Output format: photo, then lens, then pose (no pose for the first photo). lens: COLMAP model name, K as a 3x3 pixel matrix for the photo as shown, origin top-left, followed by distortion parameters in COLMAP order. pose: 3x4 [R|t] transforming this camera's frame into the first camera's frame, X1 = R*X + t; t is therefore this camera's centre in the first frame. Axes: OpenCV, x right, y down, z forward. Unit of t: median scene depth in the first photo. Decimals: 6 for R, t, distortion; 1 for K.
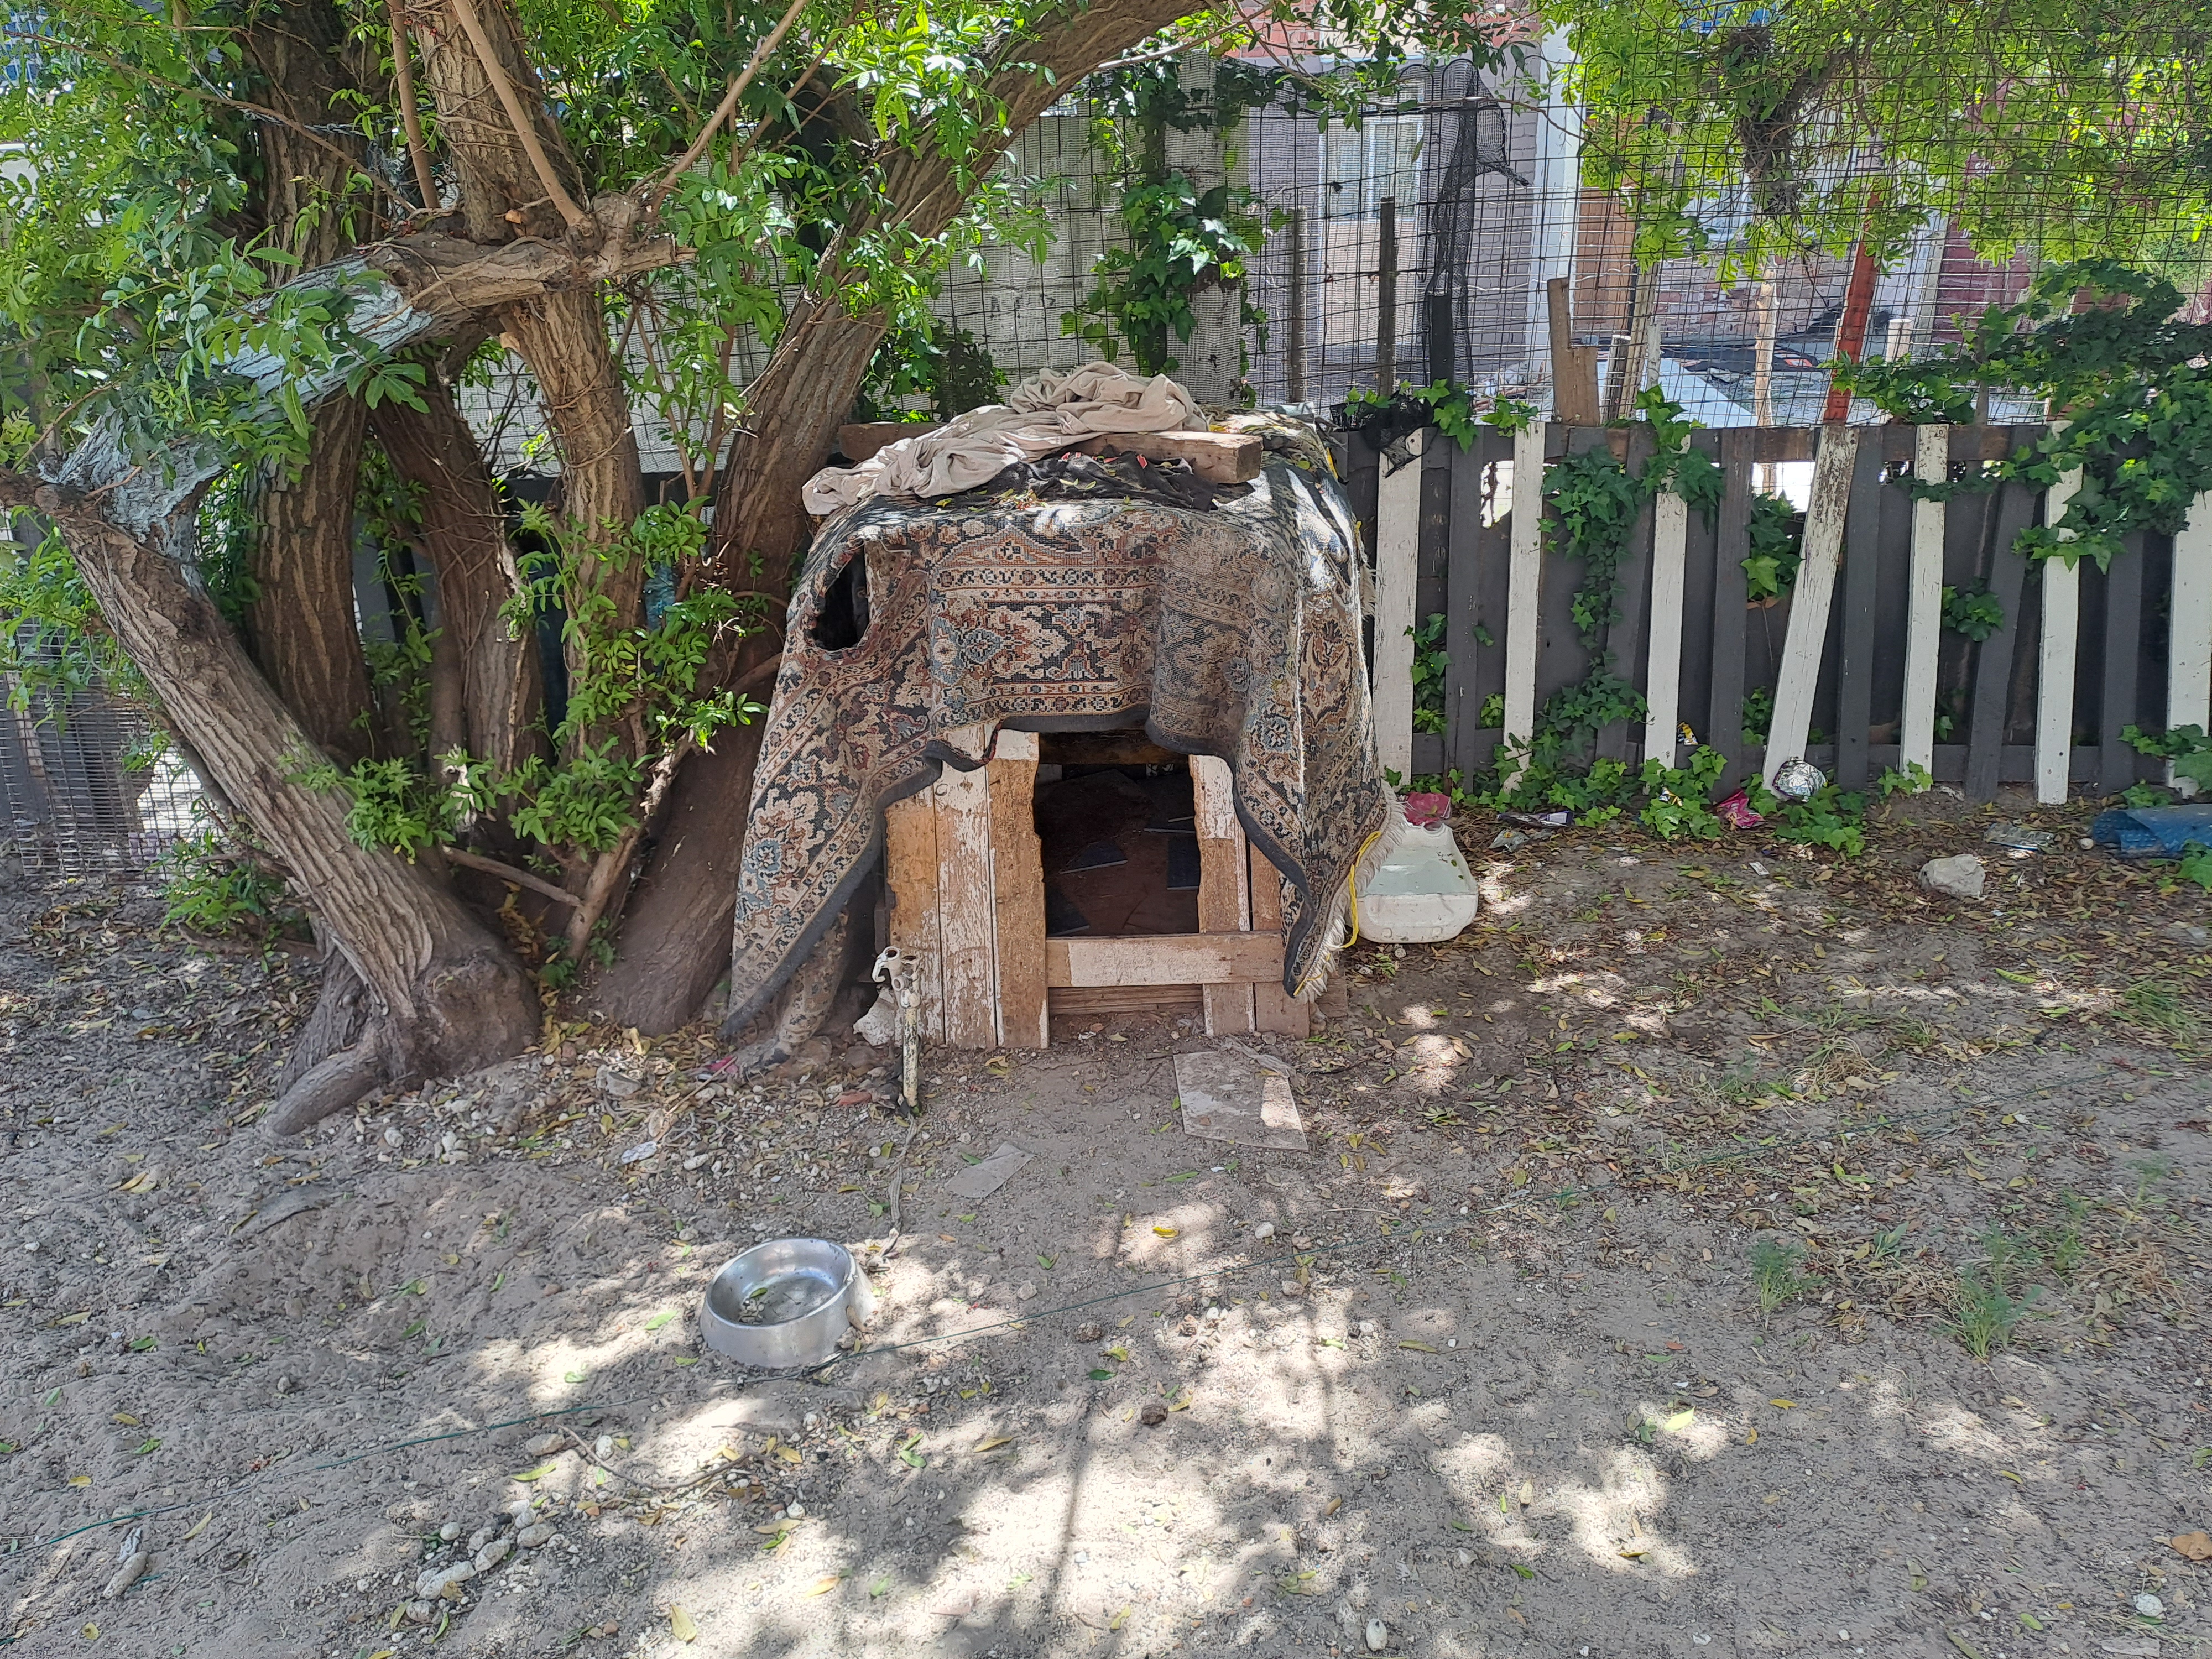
lens RADIAL K [[1613.4, 0, 1113.1], [0, 1613.4, 860.2], [0, 0, 1]] dist [0.068024, -0.074039]
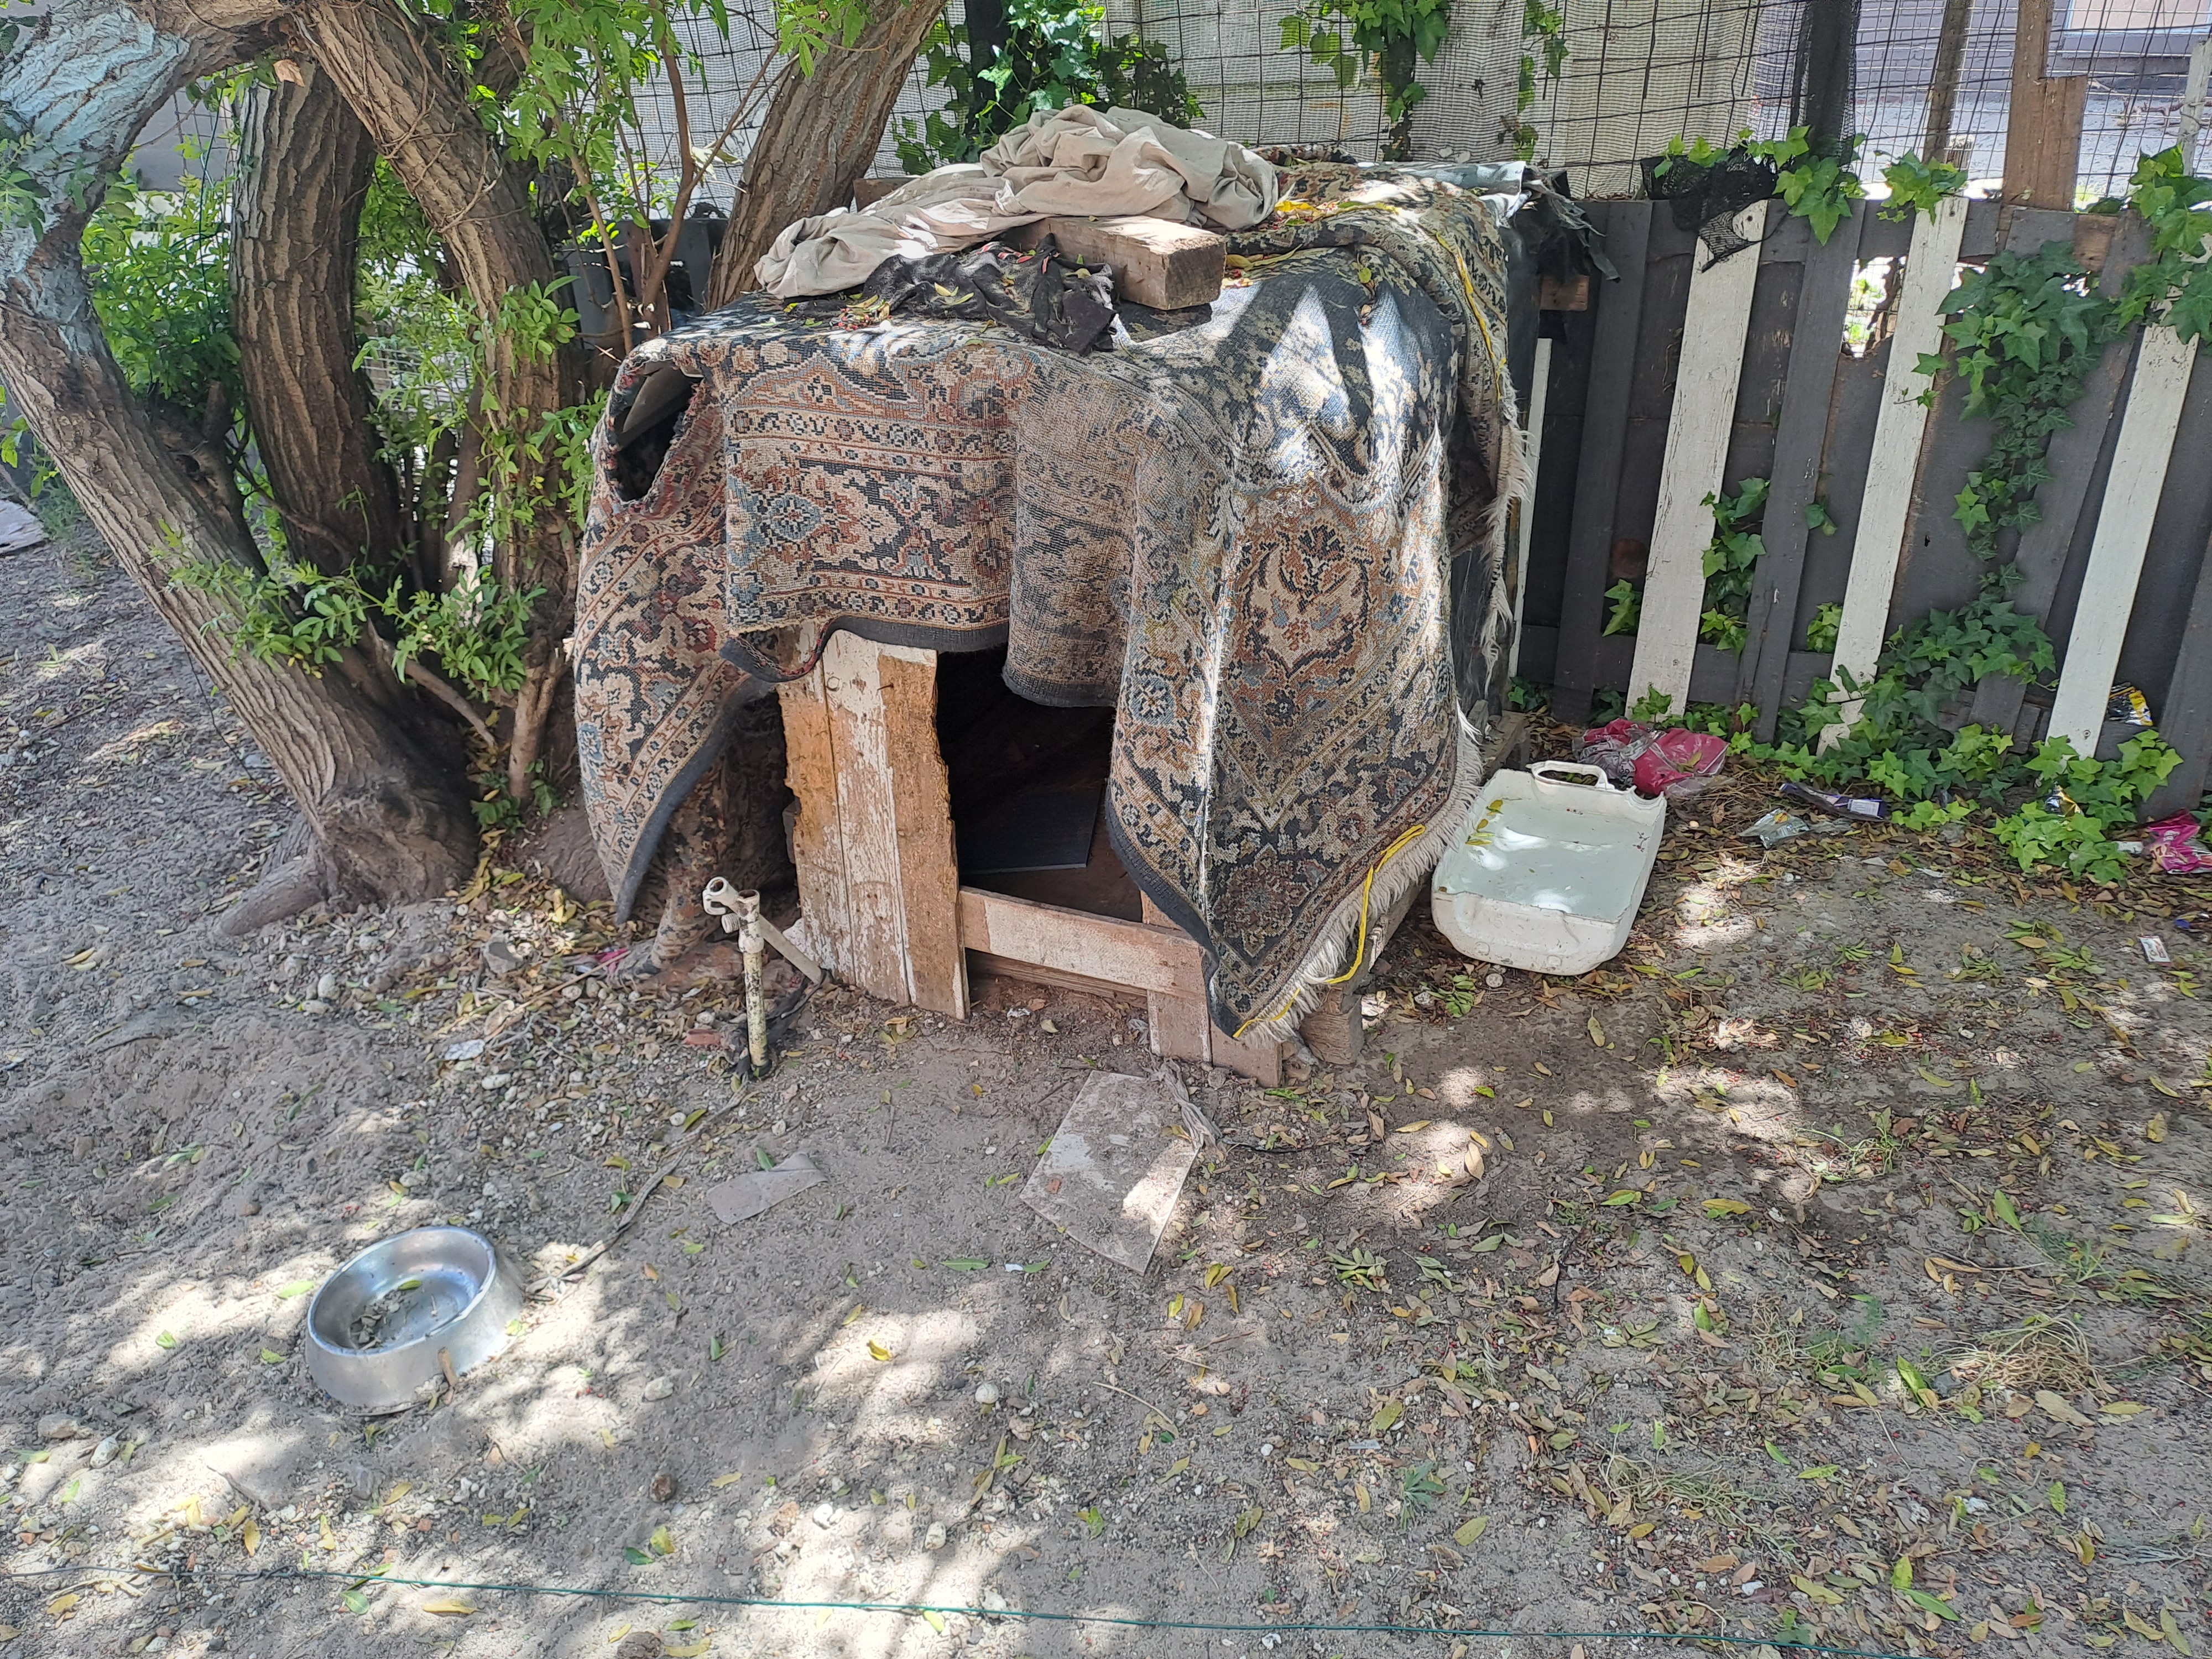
lens RADIAL K [[1613.4, 0, 1105.8], [0, 1613.4, 825.2], [0, 0, 1]] dist [0.068024, -0.074039]
pose [[0.915978, 0.180208, -0.358483, 0.299962], [-0.125570, 0.977332, 0.170451, -0.124338], [0.381074, -0.111114, 0.917843, 0.325178]]
